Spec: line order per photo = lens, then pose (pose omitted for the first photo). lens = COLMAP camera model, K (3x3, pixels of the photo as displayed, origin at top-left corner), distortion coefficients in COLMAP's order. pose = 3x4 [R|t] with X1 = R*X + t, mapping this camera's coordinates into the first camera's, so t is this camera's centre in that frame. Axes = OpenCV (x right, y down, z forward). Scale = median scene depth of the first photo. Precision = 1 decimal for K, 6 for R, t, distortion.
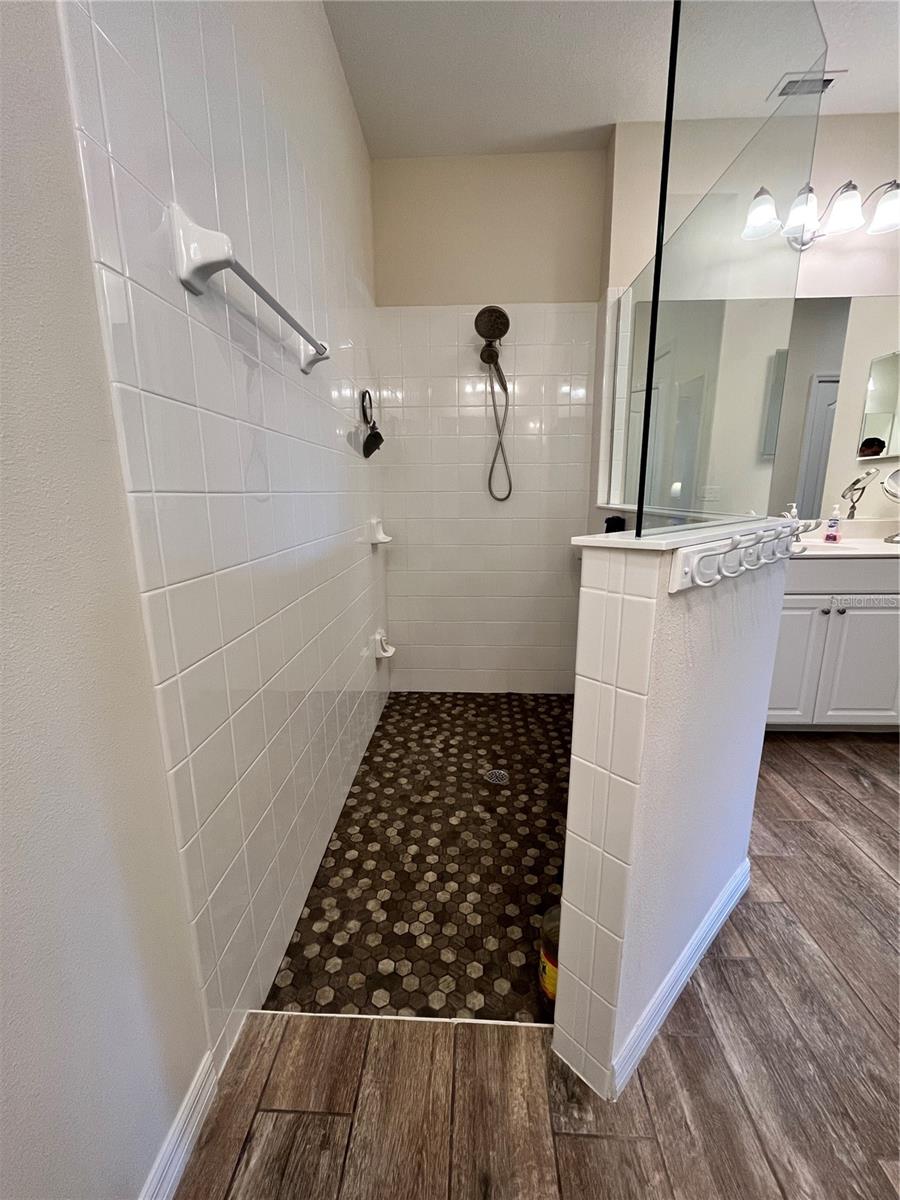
lens RADIAL K [[489.0, 0, 450.0], [0, 489.0, 600.0], [0, 0, 1]] dist [-0.001600, 0.000230]
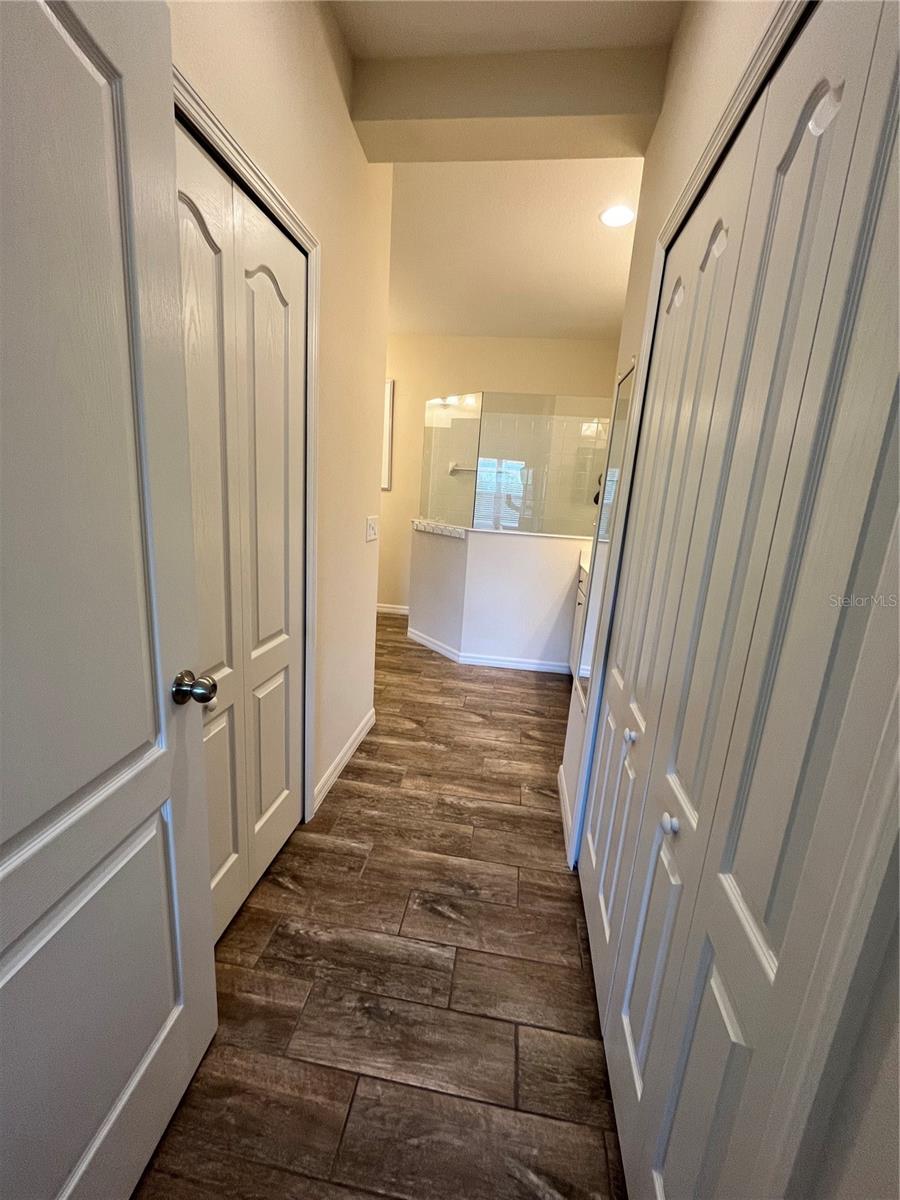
lens RADIAL K [[486.8, 0, 449.2], [0, 486.8, 598.2], [0, 0, 1]] dist [-0.002480, 0.000007]
pose [[-0.099522, 0.213631, -0.971832, 3.126308], [-0.278513, 0.931660, 0.233322, -0.361097], [0.955262, 0.293889, -0.033222, 0.924164]]
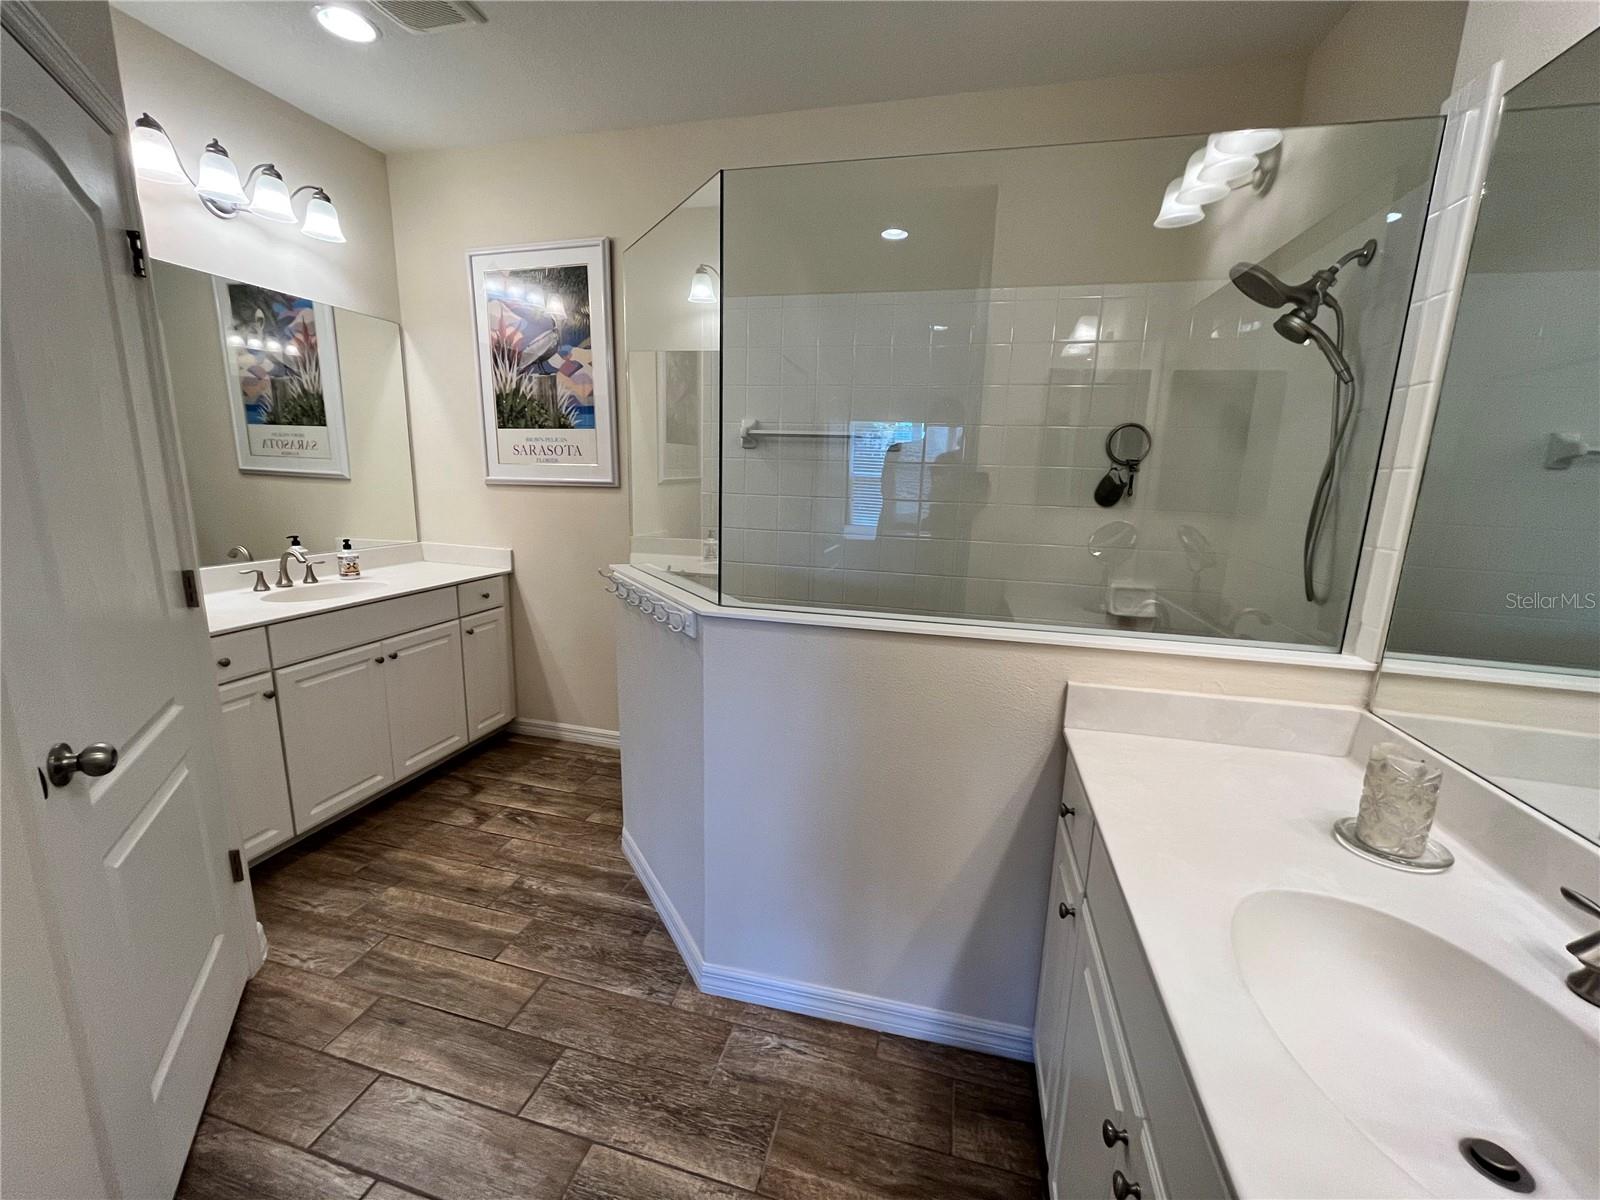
lens RADIAL K [[649.0, 0, 797.7], [0, 649.0, 600.5], [0, 0, 1]] dist [-0.002480, 0.000007]
pose [[-0.211991, 0.194813, -0.957658, 1.591005], [-0.237047, 0.940415, 0.243779, -0.453661], [0.948087, 0.278689, -0.153179, 1.145469]]
